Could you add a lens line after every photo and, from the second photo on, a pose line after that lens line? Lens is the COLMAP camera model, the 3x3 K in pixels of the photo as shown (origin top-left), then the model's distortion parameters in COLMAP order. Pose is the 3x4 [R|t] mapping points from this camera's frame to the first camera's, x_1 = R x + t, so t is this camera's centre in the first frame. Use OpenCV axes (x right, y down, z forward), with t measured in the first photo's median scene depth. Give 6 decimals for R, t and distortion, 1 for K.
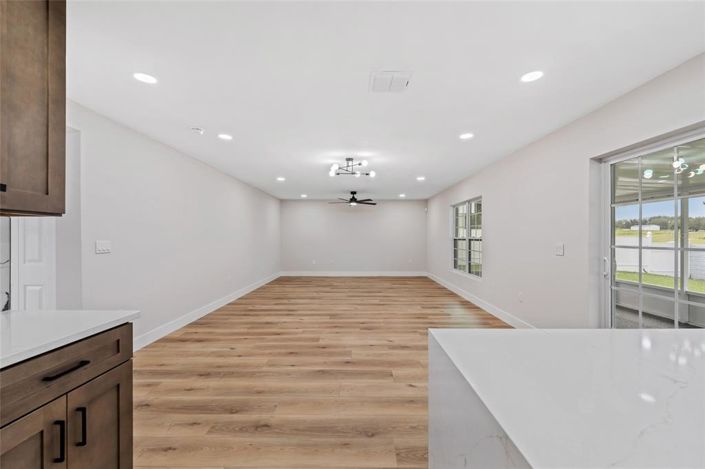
lens RADIAL K [[288.7, 0, 353.0], [0, 288.7, 236.5], [0, 0, 1]] dist [-0.002180, -0.000144]
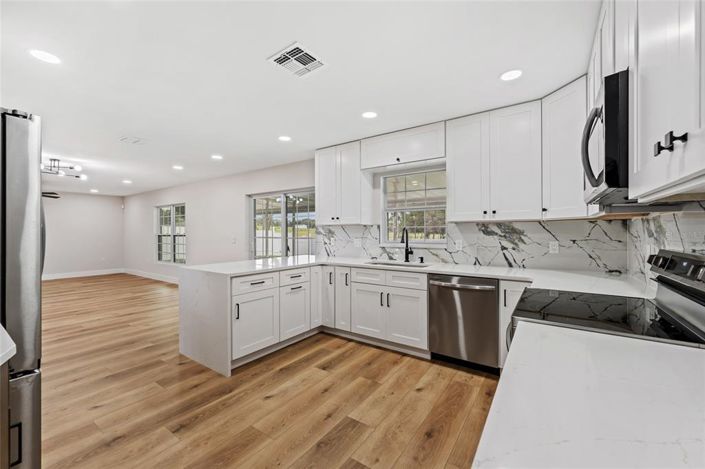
lens RADIAL K [[283.5, 0, 358.2], [0, 283.5, 235.0], [0, 0, 1]] dist [-0.001190, -0.000115]
pose [[0.544611, -0.008087, 0.838650, -0.277396], [0.002032, 0.999963, 0.008322, 0.000291], [-0.838686, -0.002828, 0.544607, -0.493578]]
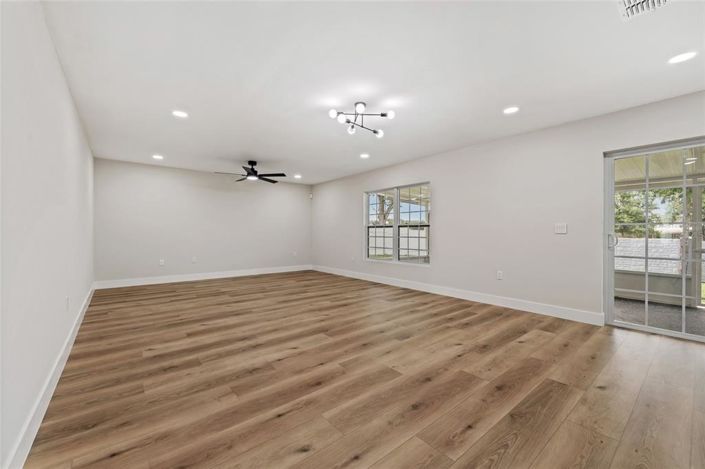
lens RADIAL K [[288.7, 0, 353.0], [0, 288.7, 236.5], [0, 0, 1]] dist [-0.002180, -0.000144]
pose [[0.764567, -0.006617, 0.644510, -0.490437], [-0.002930, 0.999901, 0.013741, 0.044992], [-0.644538, -0.012395, 0.764472, 0.475776]]
